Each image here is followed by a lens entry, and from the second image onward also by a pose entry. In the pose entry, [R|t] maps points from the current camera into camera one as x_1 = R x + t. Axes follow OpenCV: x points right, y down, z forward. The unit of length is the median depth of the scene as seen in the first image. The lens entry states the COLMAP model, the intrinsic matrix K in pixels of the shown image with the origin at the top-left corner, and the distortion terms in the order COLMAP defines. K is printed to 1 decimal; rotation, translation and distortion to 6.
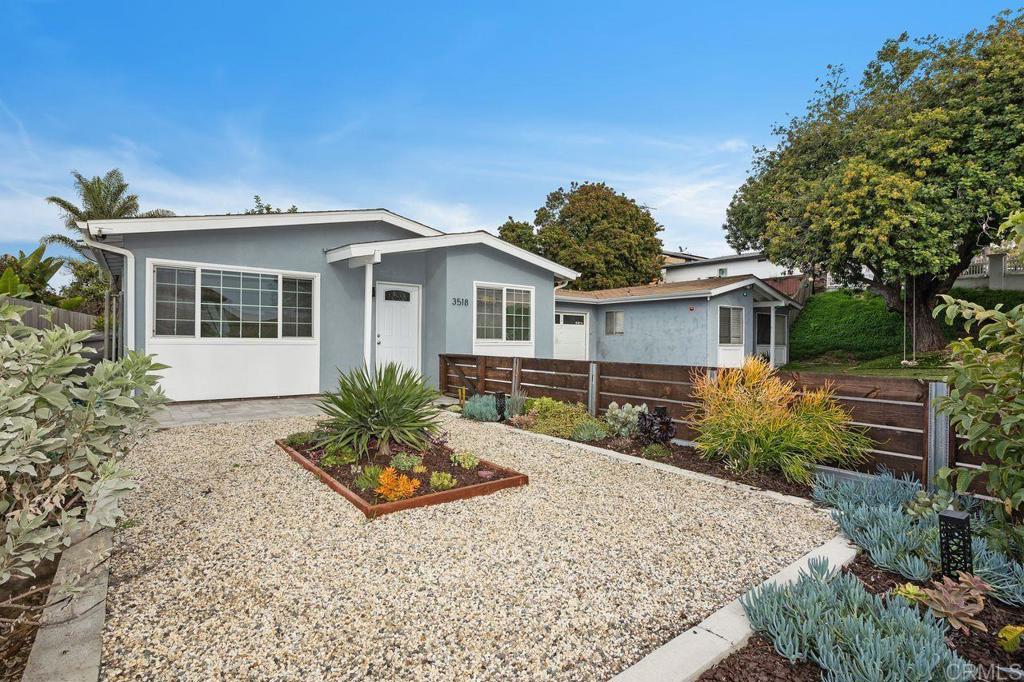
lens RADIAL K [[506.0, 0, 510.5], [0, 506.0, 338.8], [0, 0, 1]] dist [-0.009746, 0.000115]
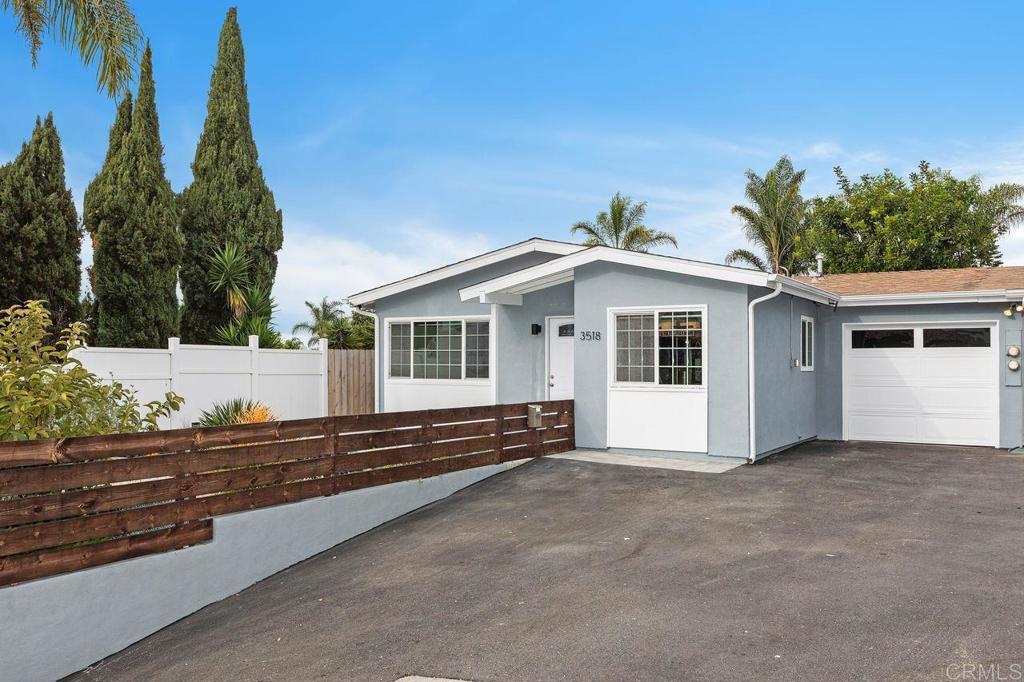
lens RADIAL K [[841.8, 0, 478.5], [0, 841.8, 340.1], [0, 0, 1]] dist [0.003580, 0.001225]
pose [[0.348895, -0.034400, -0.936530, 1.079632], [0.003441, 0.999366, -0.035426, -0.018766], [0.937155, 0.009137, 0.348792, 0.361228]]
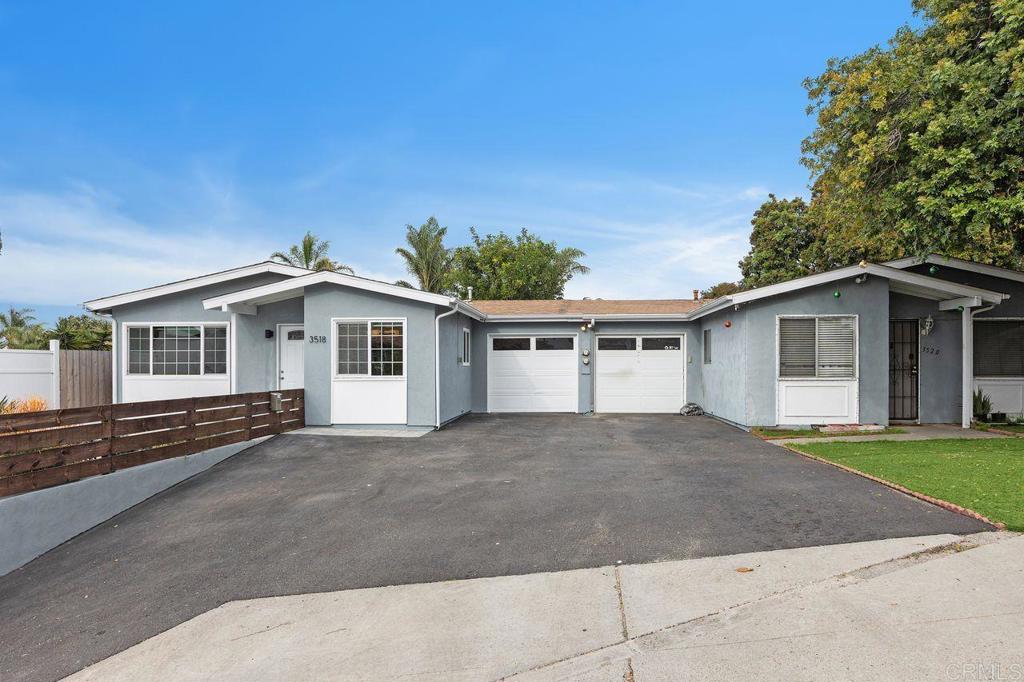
lens RADIAL K [[639.0, 0, 508.4], [0, 639.0, 356.5], [0, 0, 1]] dist [0.010219, -0.004880]
pose [[0.741794, -0.021357, -0.670287, 1.068299], [0.012862, 0.999762, -0.017621, -0.008710], [0.670504, 0.004450, 0.741892, 0.278463]]
